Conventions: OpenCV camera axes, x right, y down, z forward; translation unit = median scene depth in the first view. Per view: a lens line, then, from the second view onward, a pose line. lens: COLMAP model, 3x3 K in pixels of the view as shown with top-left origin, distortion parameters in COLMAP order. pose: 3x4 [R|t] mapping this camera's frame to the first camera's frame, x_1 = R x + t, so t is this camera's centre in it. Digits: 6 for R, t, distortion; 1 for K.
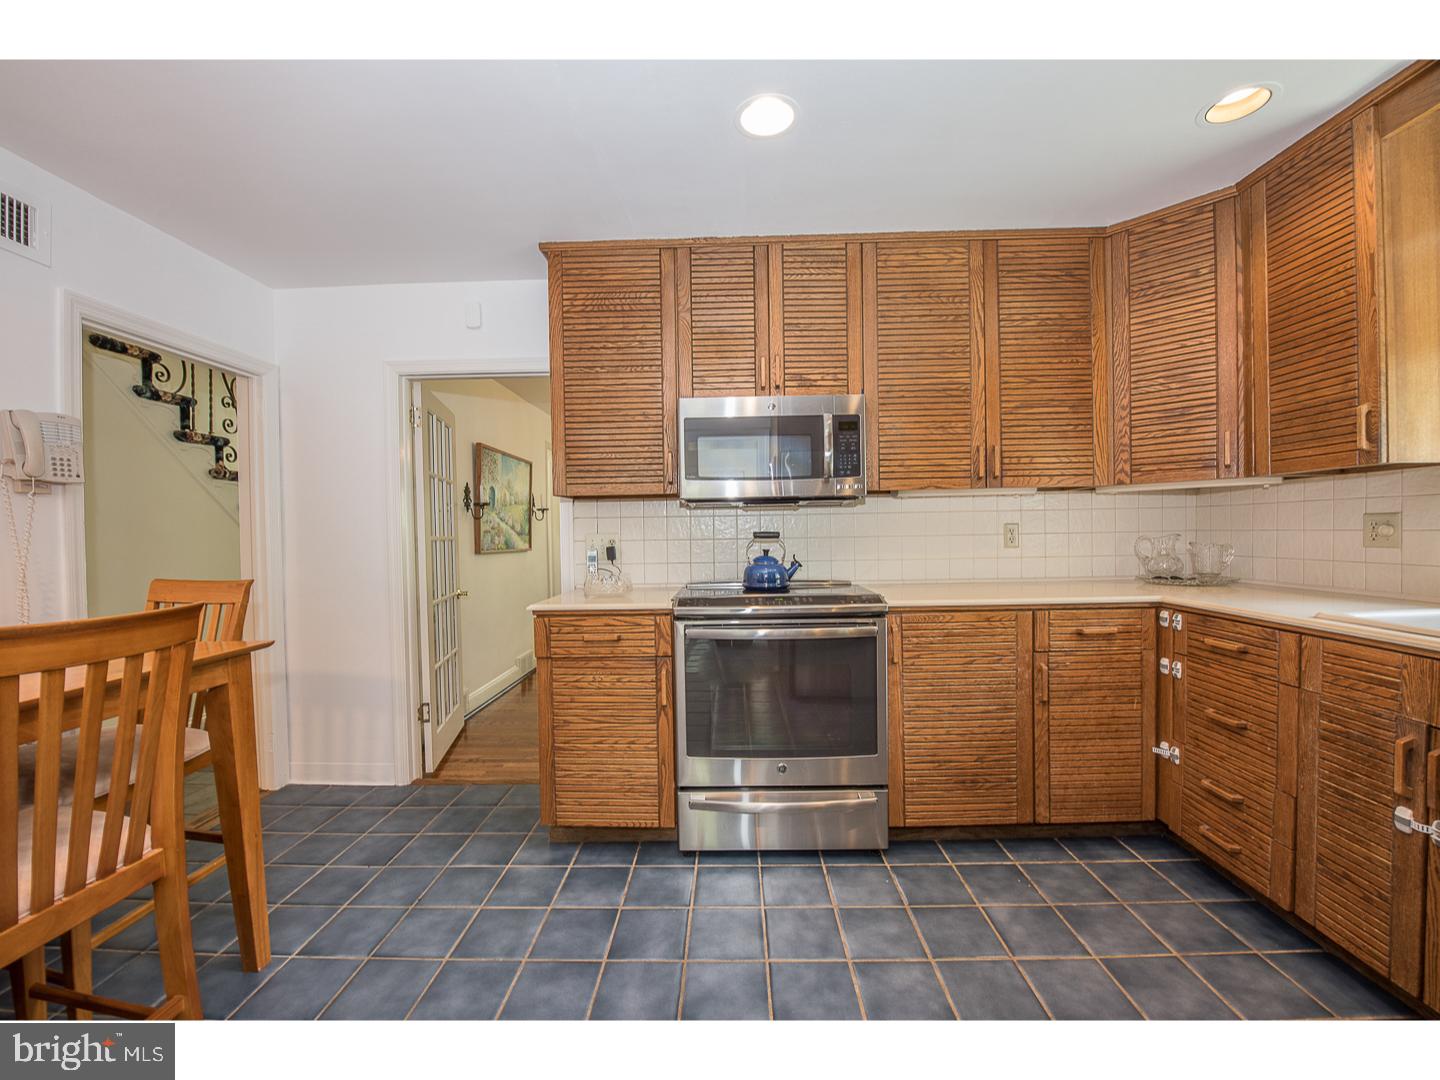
lens RADIAL K [[570.7, 0, 720.0], [0, 570.7, 540.0], [0, 0, 1]] dist [-0.001395, -0.009778]
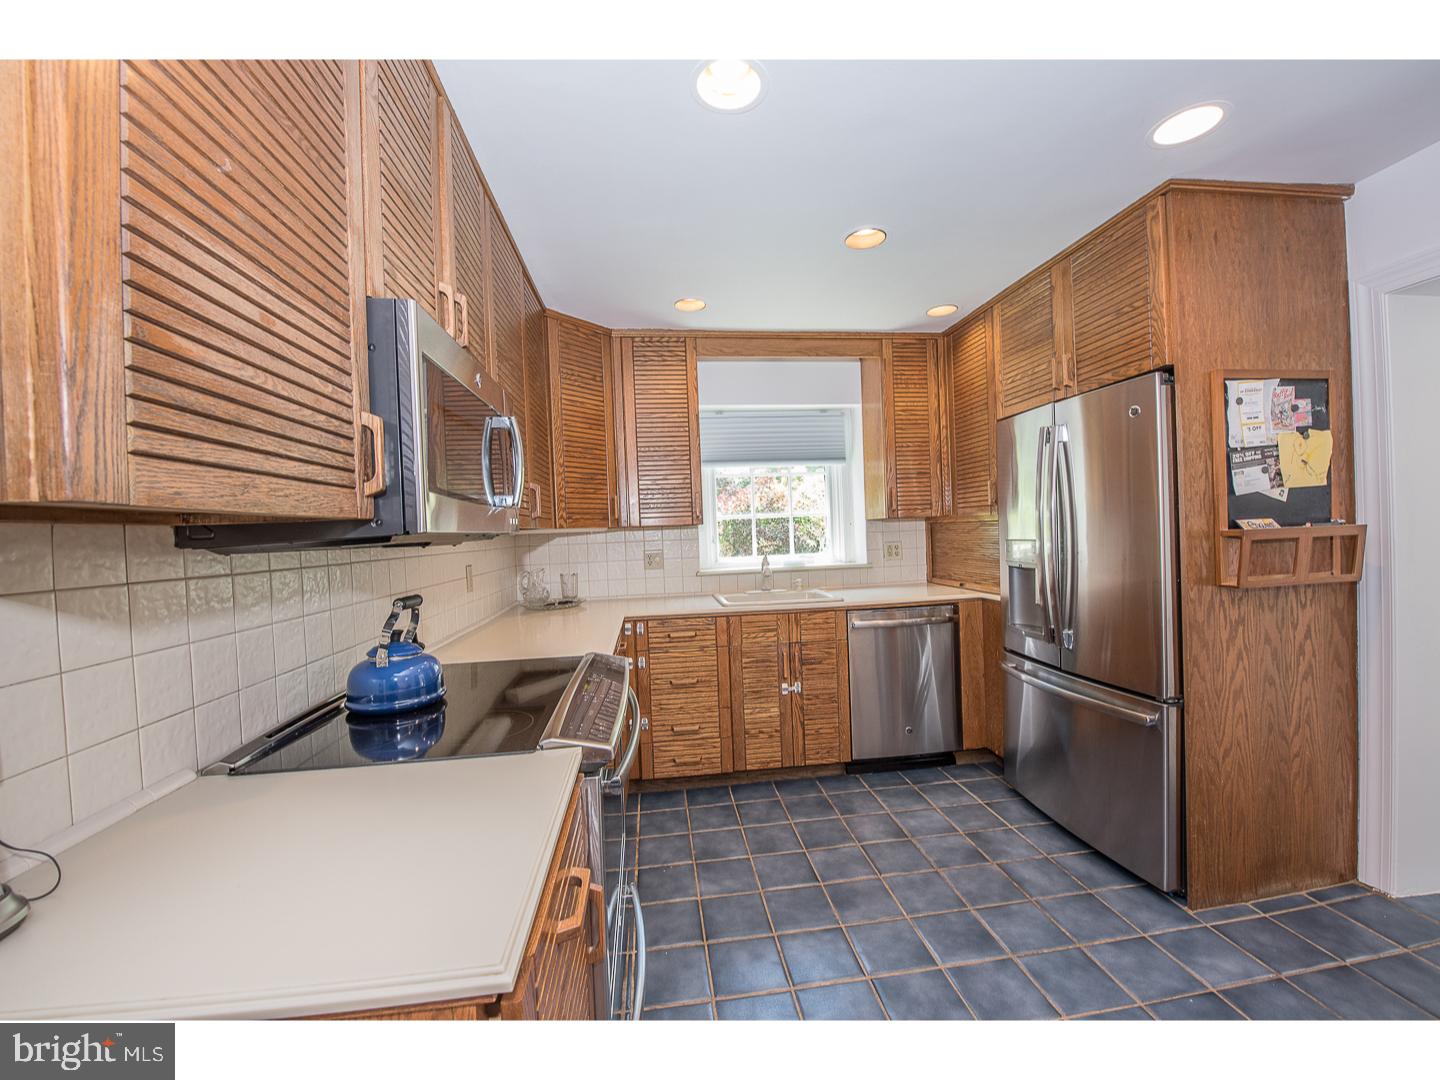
lens RADIAL K [[570.7, 0, 720.0], [0, 570.7, 540.0], [0, 0, 1]] dist [-0.001395, -0.009778]
pose [[-0.149116, 0.008241, 0.988785, -0.536529], [0.051946, 0.998650, -0.000489, -0.055406], [-0.987454, 0.051290, -0.149343, 0.849836]]
